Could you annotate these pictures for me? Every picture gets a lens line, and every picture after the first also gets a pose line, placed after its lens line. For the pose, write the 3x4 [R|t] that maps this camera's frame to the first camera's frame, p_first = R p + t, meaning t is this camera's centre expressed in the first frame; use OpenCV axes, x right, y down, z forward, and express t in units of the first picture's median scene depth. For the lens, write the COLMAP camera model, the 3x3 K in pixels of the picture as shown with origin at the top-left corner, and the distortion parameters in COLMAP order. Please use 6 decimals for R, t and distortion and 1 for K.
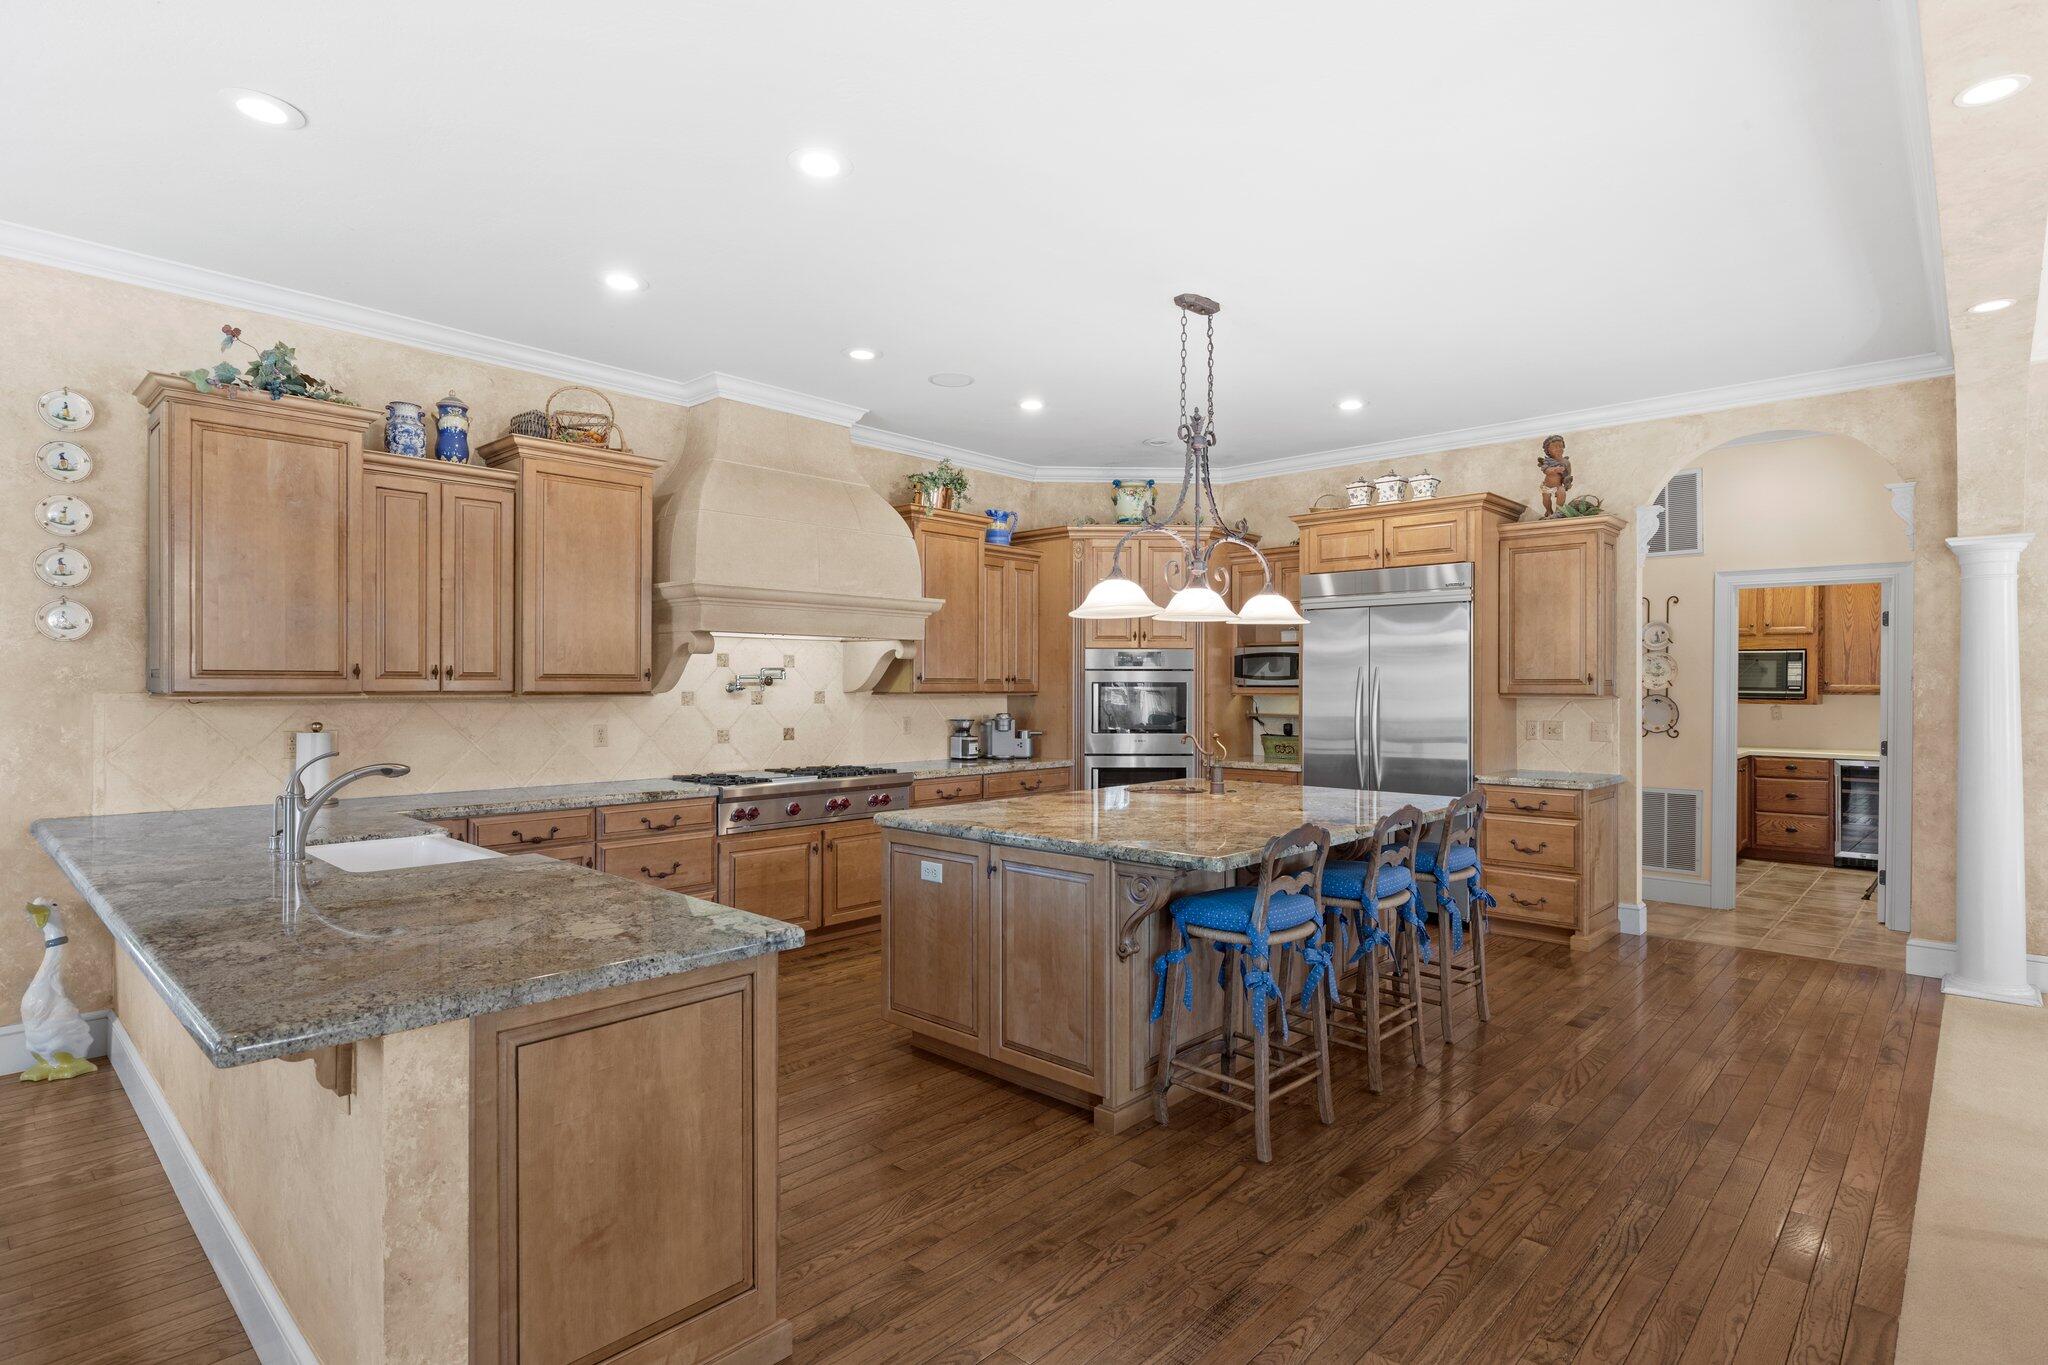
lens RADIAL K [[1041.7, 0, 1031.5], [0, 1041.7, 692.1], [0, 0, 1]] dist [-0.000429, 0.000318]
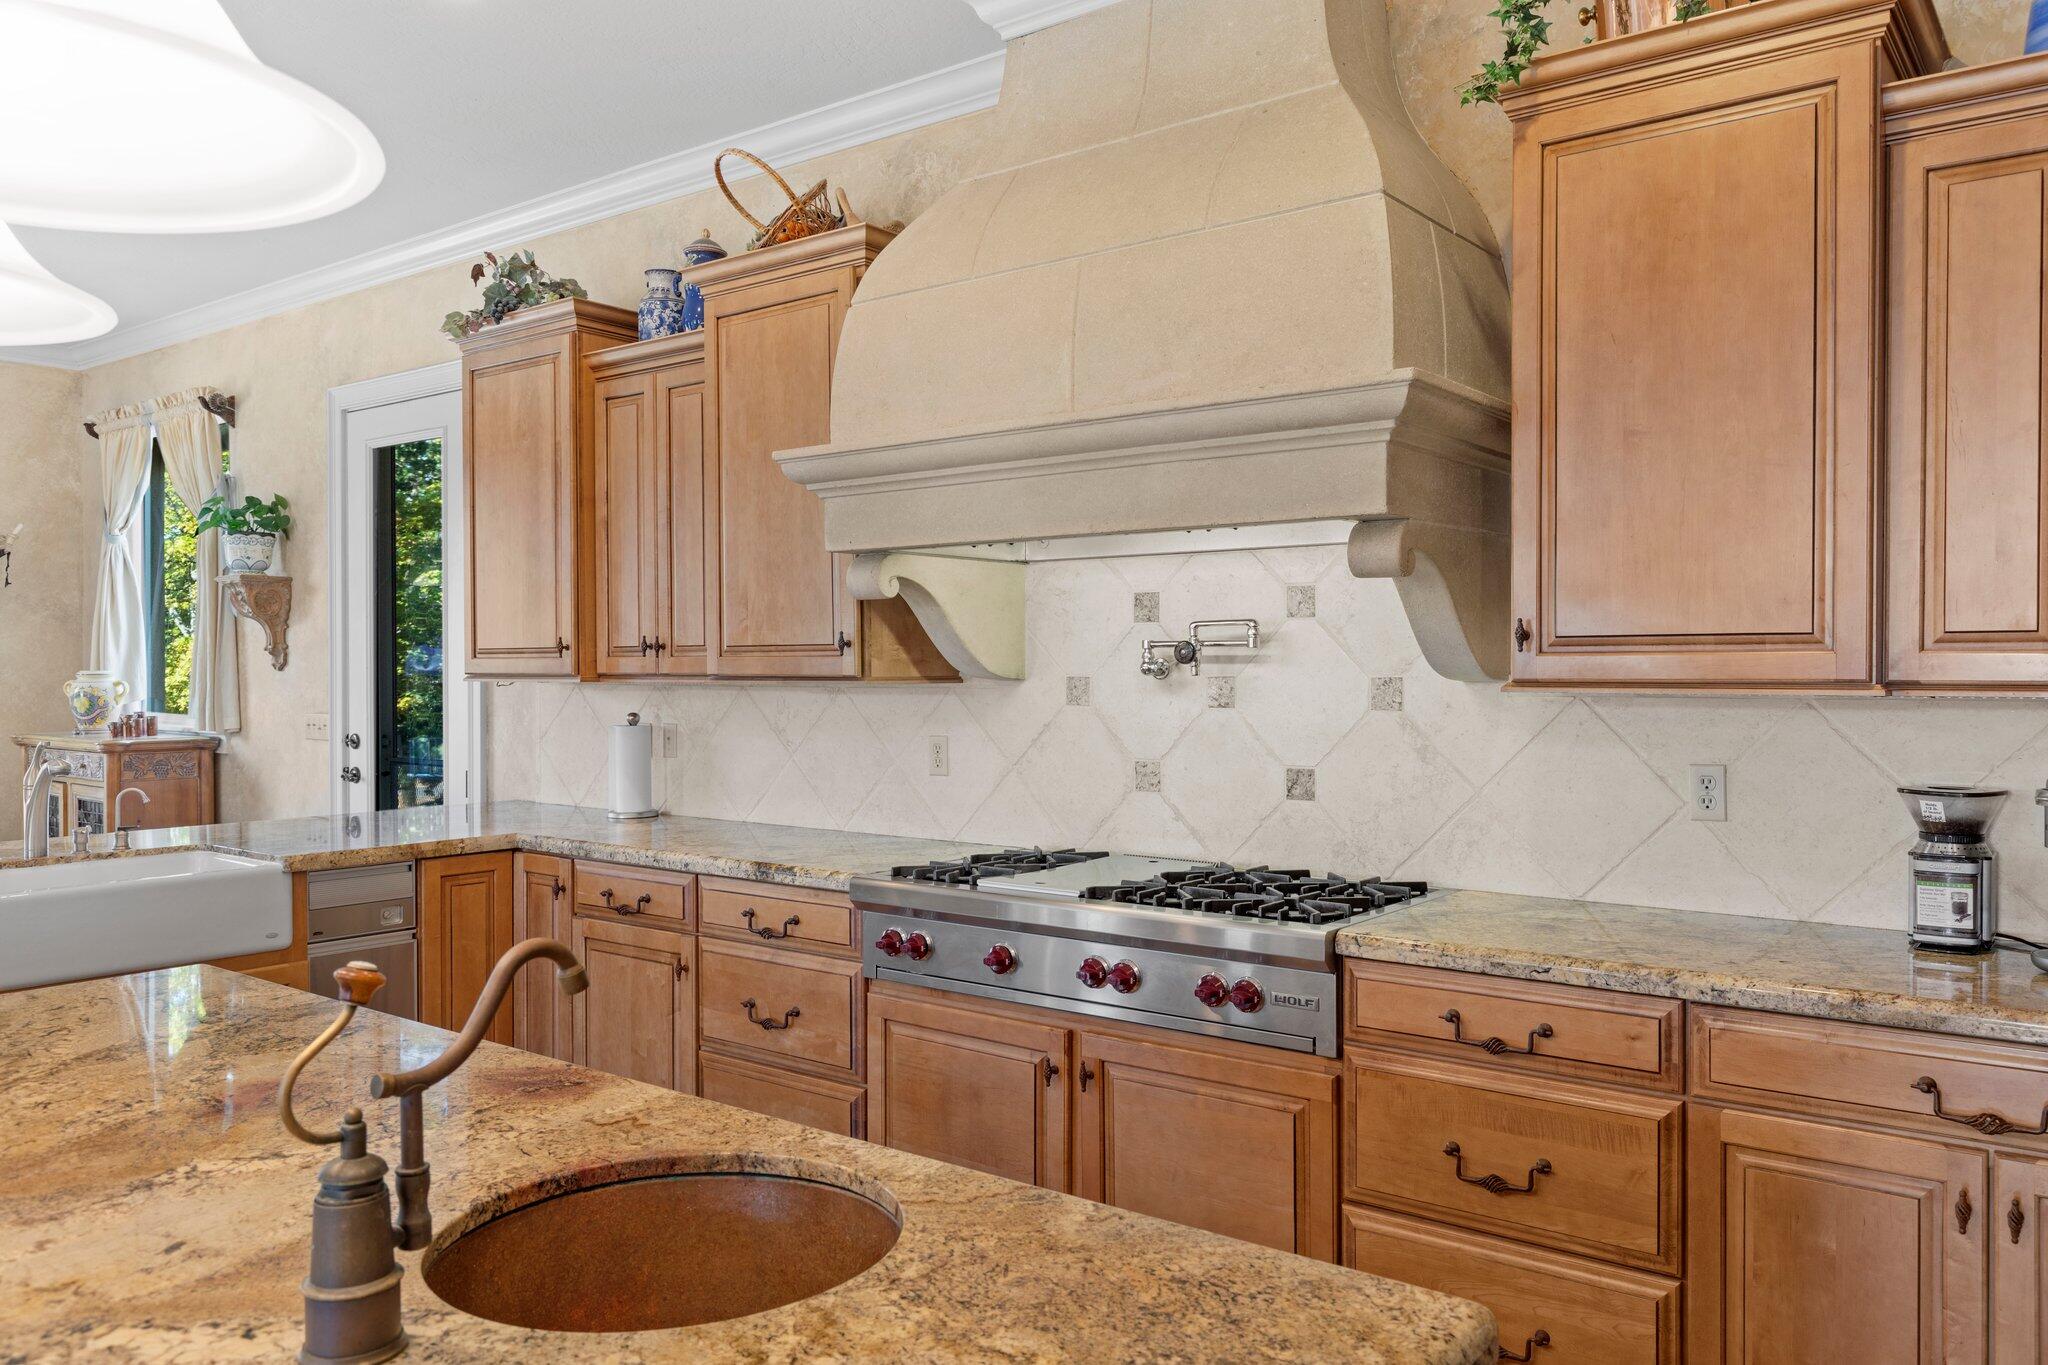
lens RADIAL K [[1475.3, 0, 1033.2], [0, 1475.3, 680.8], [0, 0, 1]] dist [-0.004085, 0.008684]
pose [[0.098918, 0.006217, -0.995076, 0.359422], [-0.005503, 0.999969, 0.005700, -0.002123], [0.995080, 0.004912, 0.098949, 0.953540]]
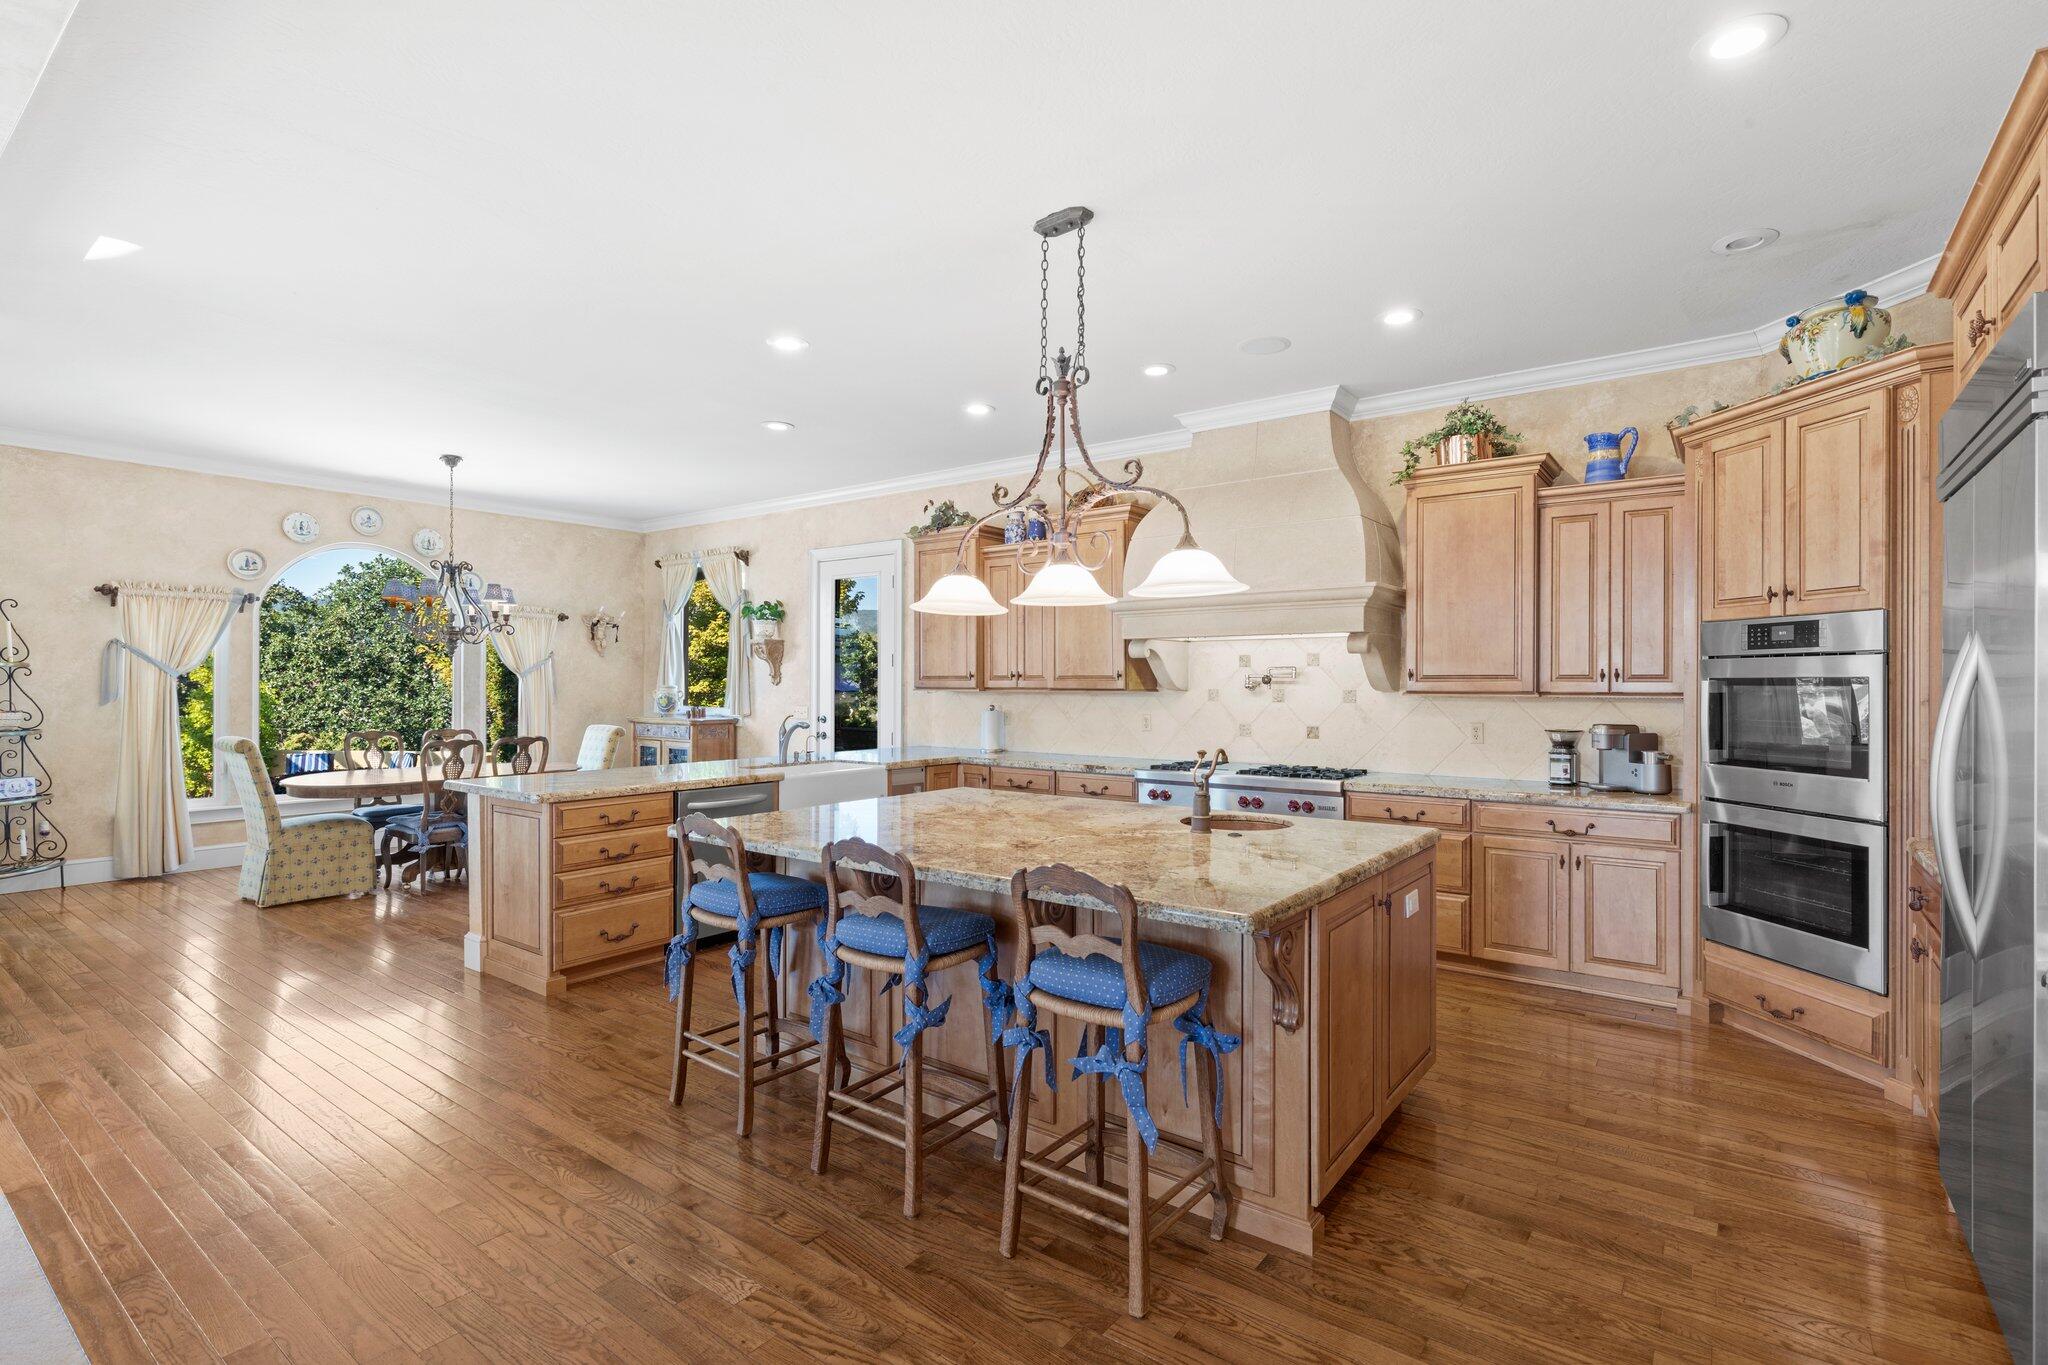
lens RADIAL K [[948.2, 0, 1031.3], [0, 948.2, 684.1], [0, 0, 1]] dist [0.000473, -0.001950]
pose [[0.105609, -0.001793, -0.994406, 0.728422], [-0.008228, 0.999963, -0.002677, -0.001717], [0.994374, 0.008465, 0.105590, 0.718402]]
